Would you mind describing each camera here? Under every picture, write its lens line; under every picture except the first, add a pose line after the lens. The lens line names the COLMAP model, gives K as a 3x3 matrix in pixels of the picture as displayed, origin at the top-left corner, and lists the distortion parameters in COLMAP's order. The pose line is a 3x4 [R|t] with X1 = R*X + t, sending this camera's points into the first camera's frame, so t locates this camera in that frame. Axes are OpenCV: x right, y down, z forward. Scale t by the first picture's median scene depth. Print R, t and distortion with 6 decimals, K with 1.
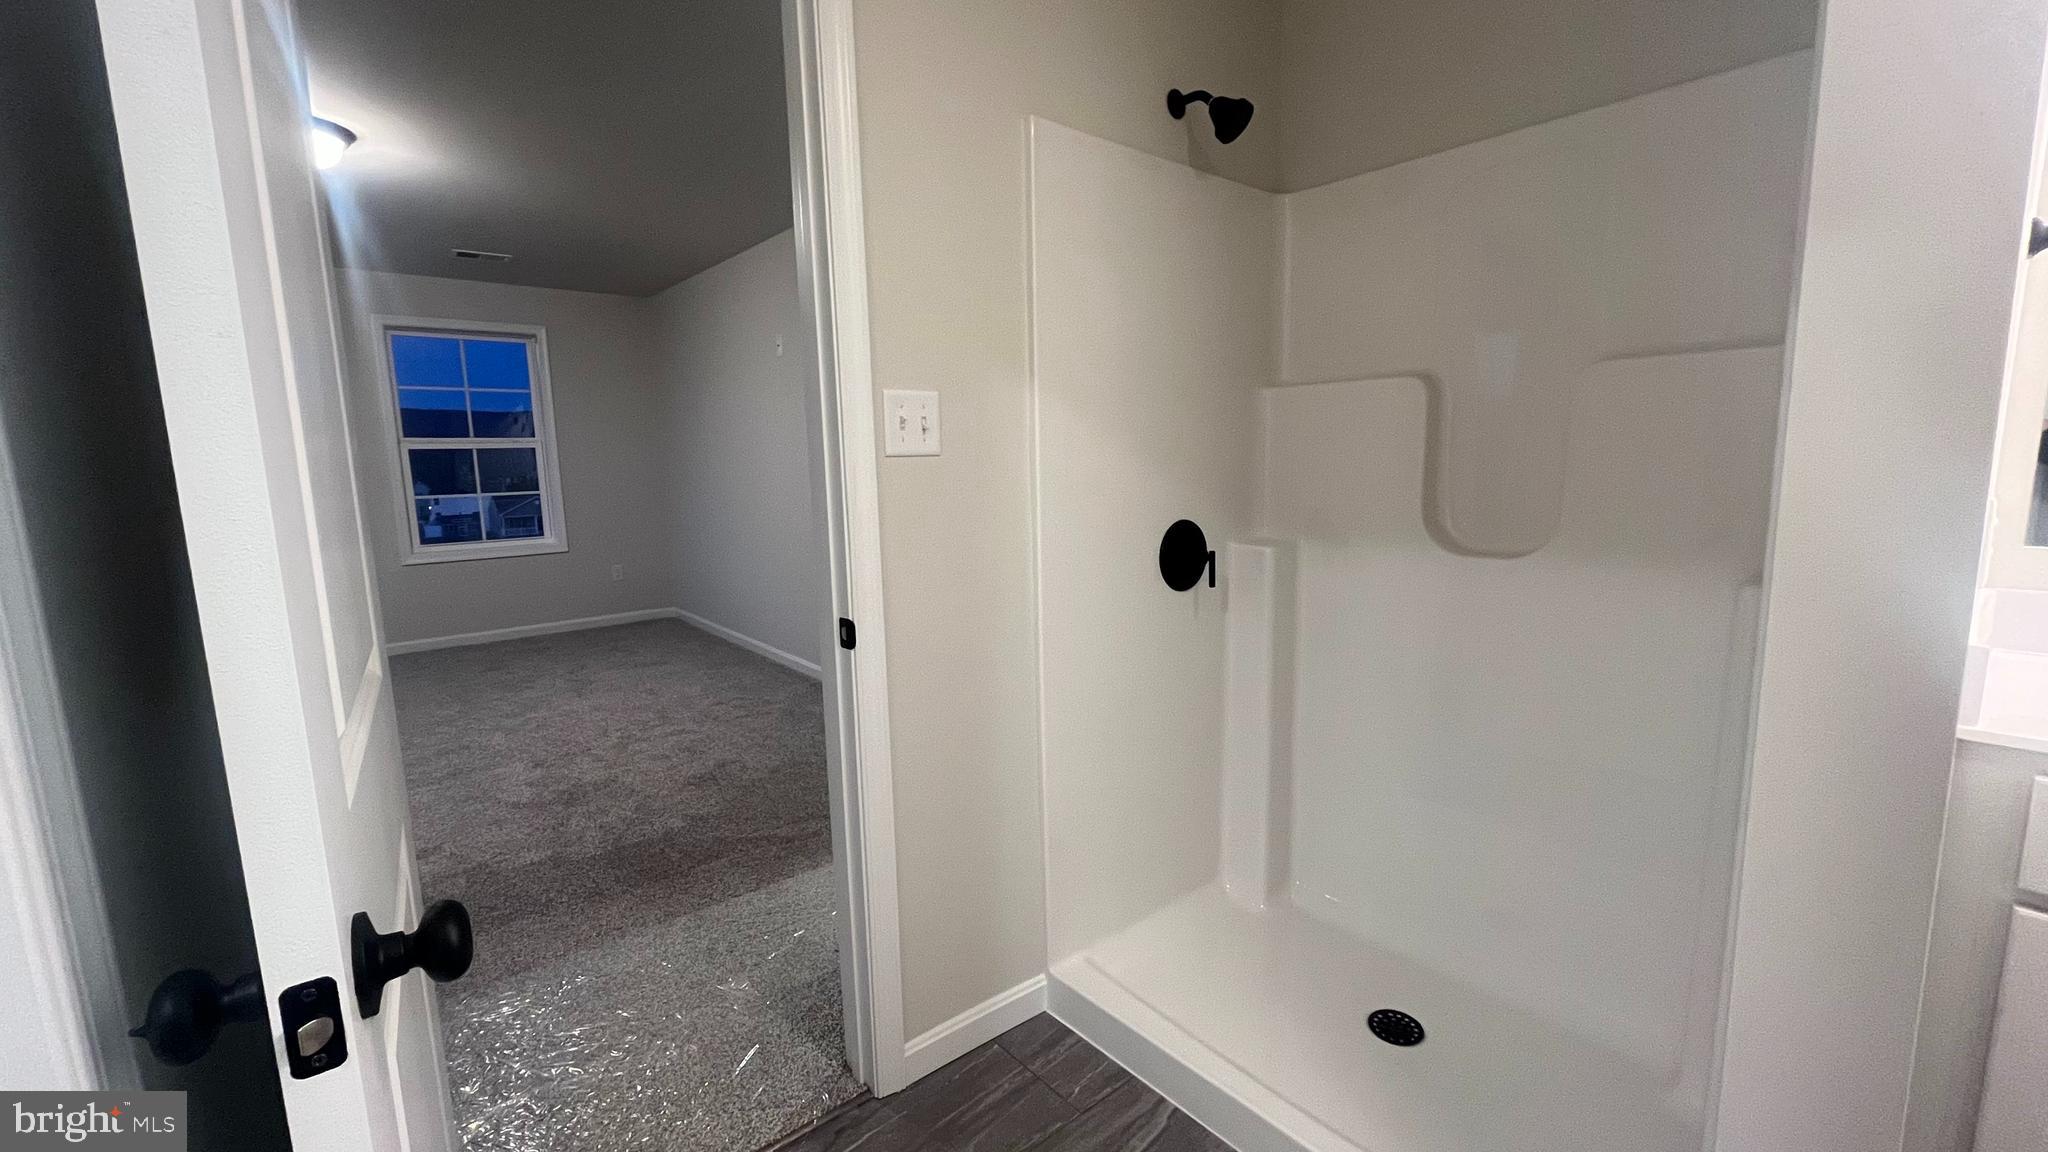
lens RADIAL K [[824.2, 0, 1024.0], [0, 824.2, 576.0], [0, 0, 1]] dist [-0.010117, 0.000059]
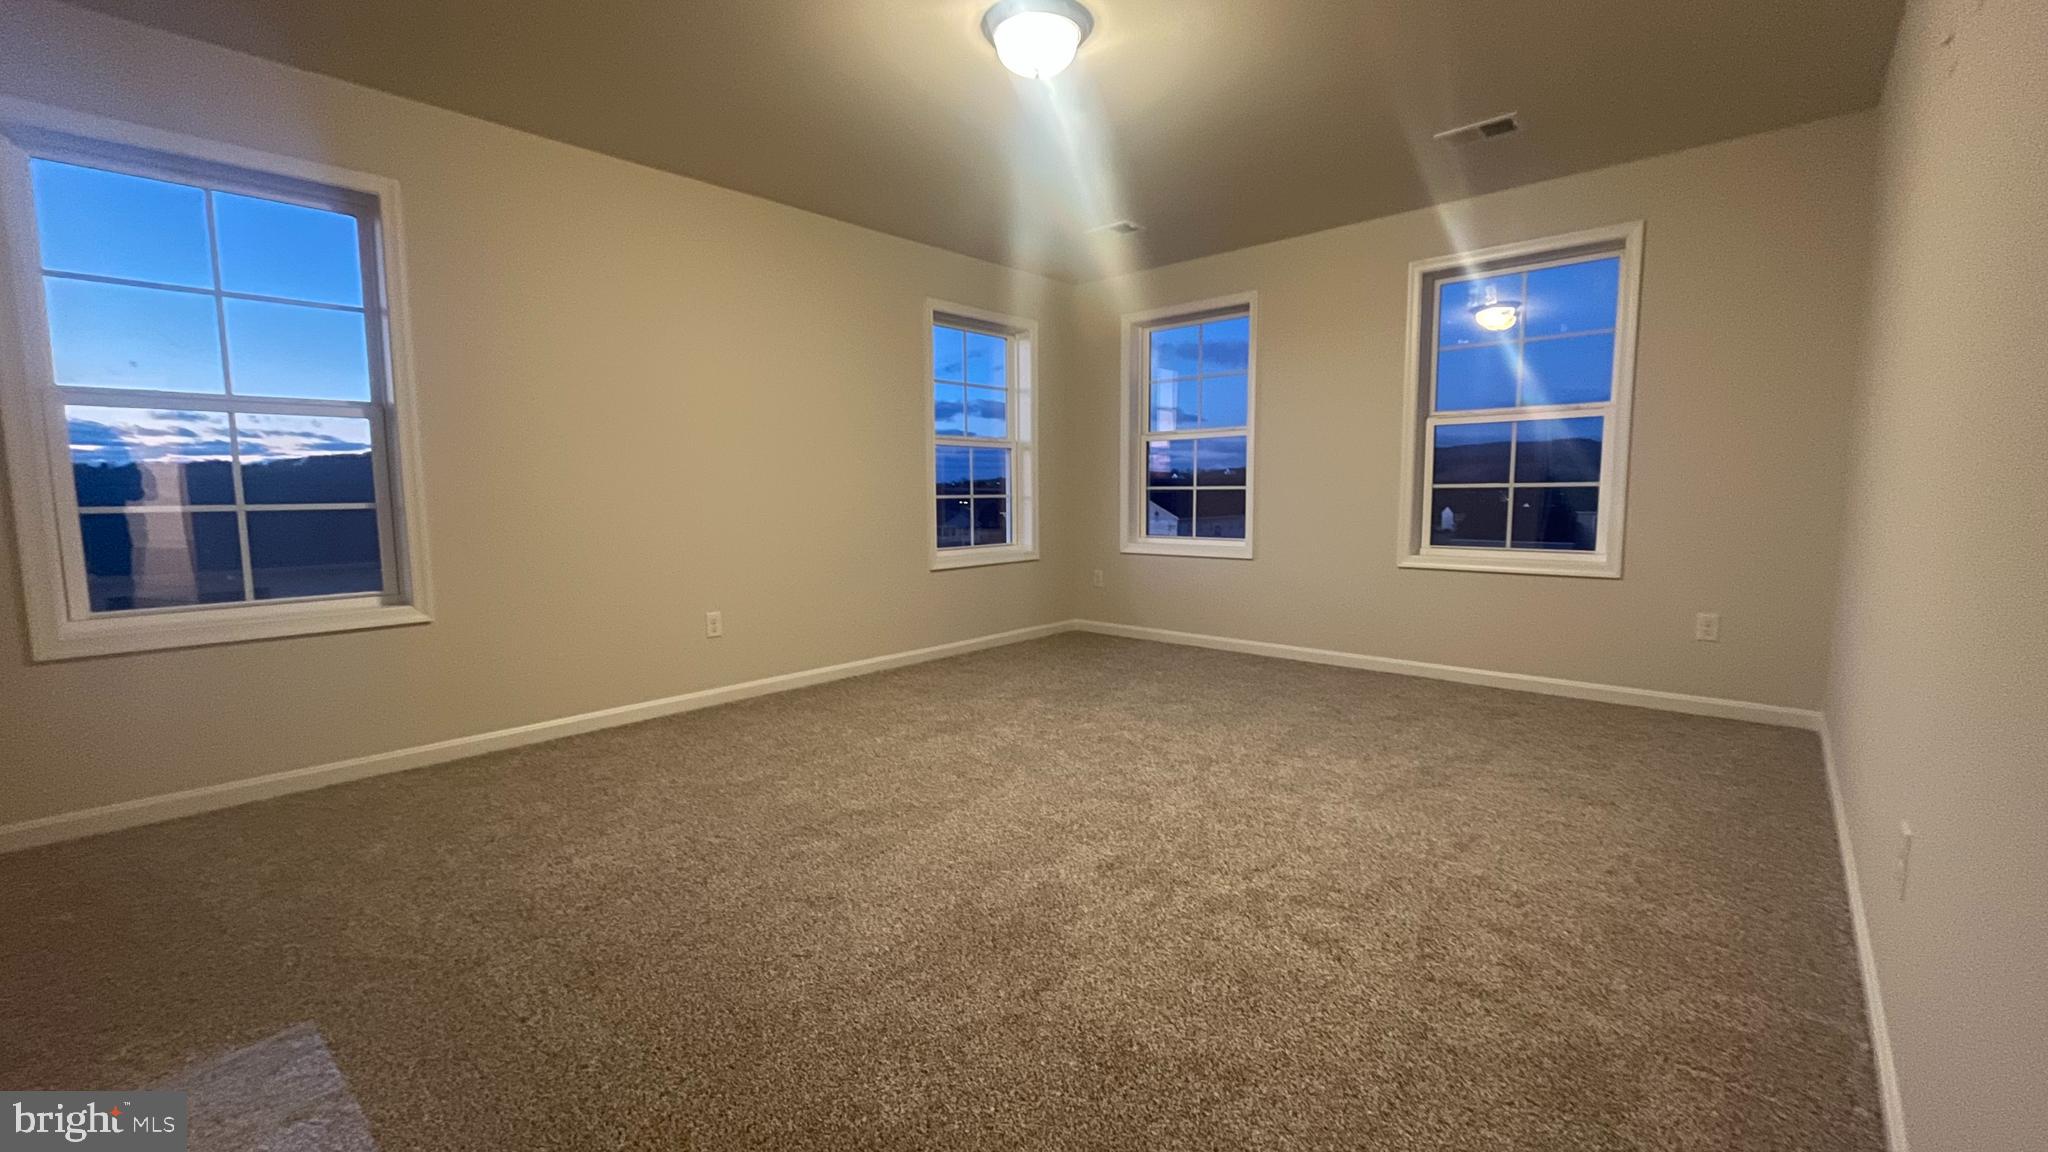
lens RADIAL K [[821.7, 0, 1024.0], [0, 821.7, 576.0], [0, 0, 1]] dist [0.007220, 0.000081]
pose [[0.126639, 0.120000, -0.984664, 0.018882], [-0.138797, 0.985034, 0.102194, -0.048834], [0.982190, 0.123727, 0.141399, 0.683453]]
